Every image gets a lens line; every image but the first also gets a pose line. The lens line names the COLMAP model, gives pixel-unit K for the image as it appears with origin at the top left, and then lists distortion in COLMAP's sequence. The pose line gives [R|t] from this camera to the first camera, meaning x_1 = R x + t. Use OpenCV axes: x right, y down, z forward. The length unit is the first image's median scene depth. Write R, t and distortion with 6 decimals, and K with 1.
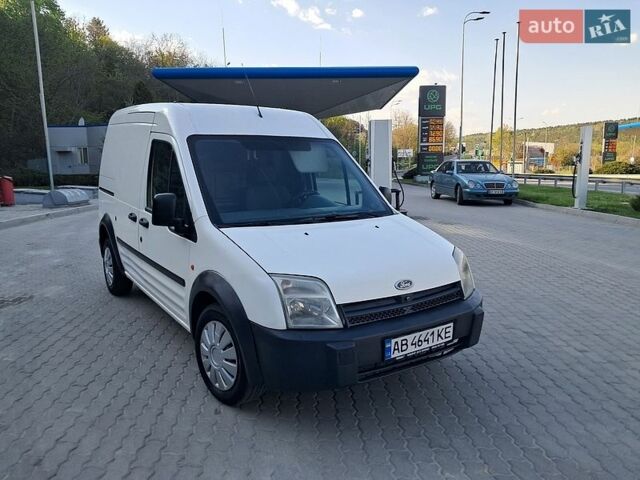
lens RADIAL K [[507.6, 0, 320.0], [0, 507.6, 240.0], [0, 0, 1]] dist [0.066004, -0.081787]
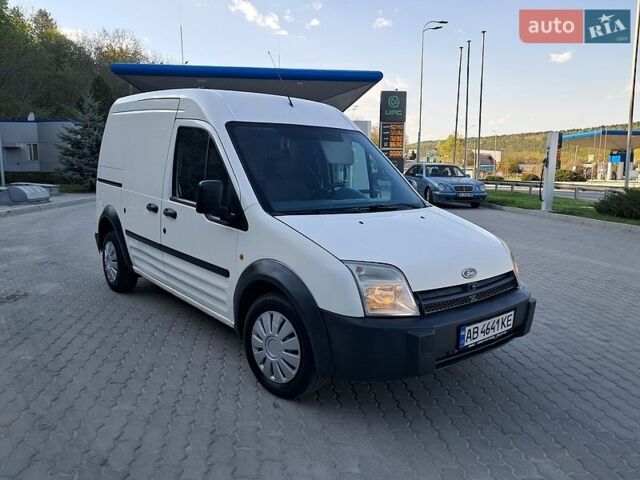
lens RADIAL K [[507.6, 0, 320.0], [0, 507.6, 240.0], [0, 0, 1]] dist [0.066004, -0.081787]
pose [[0.995365, 0.005130, 0.096029, -0.163715], [-0.004365, 0.999957, -0.008181, 0.024157], [-0.096067, 0.007724, 0.995345, 0.024077]]
